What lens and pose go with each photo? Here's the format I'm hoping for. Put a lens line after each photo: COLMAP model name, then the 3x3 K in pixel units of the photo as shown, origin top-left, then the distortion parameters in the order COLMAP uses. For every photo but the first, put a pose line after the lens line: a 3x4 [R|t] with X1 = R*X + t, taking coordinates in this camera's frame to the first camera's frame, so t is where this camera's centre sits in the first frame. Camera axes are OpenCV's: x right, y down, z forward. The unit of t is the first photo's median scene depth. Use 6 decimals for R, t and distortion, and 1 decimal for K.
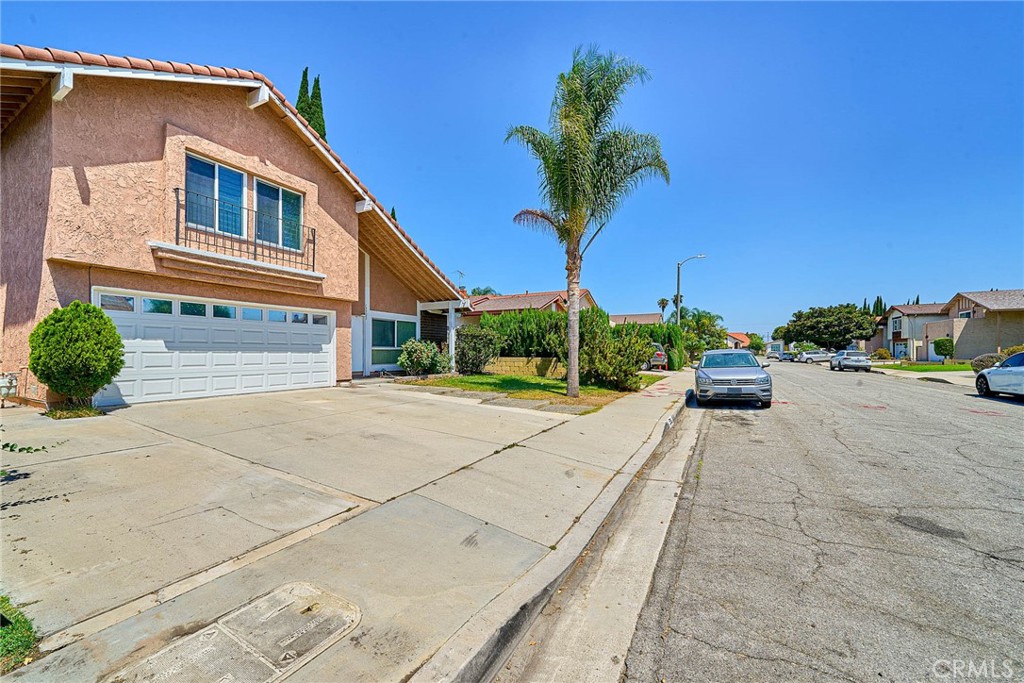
lens RADIAL K [[353.2, 0, 515.6], [0, 353.2, 340.4], [0, 0, 1]] dist [-0.000181, -0.000091]
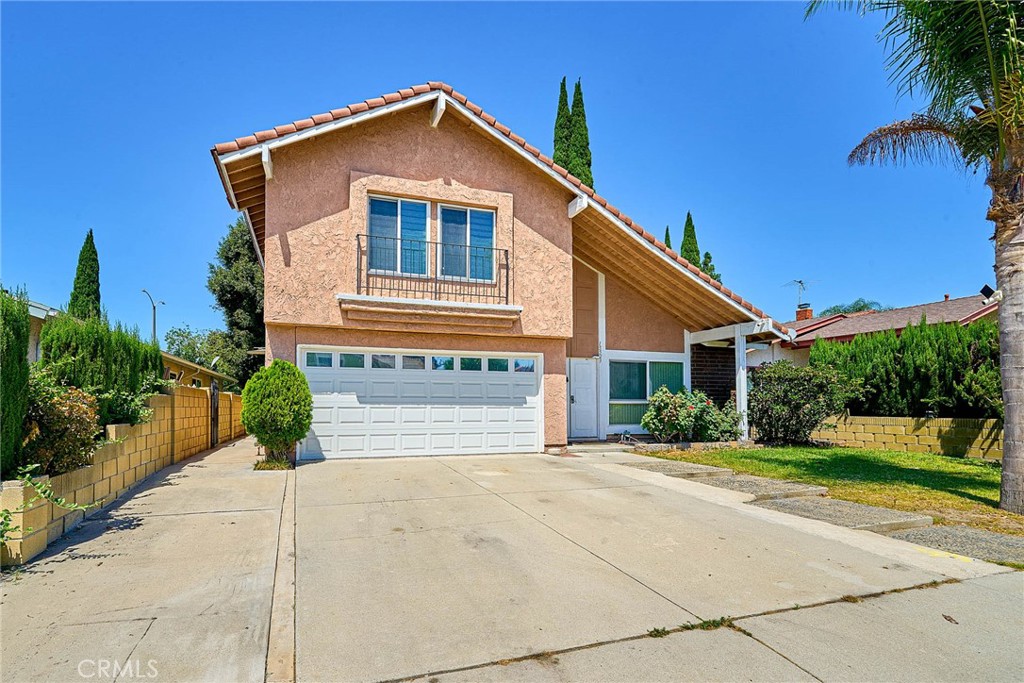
lens RADIAL K [[461.4, 0, 512.1], [0, 461.4, 388.3], [0, 0, 1]] dist [-0.004225, -0.000292]
pose [[0.739051, -0.026815, -0.673115, 0.116316], [0.022275, 0.999634, -0.015365, 0.006845], [0.673281, -0.003638, 0.739378, 0.245019]]
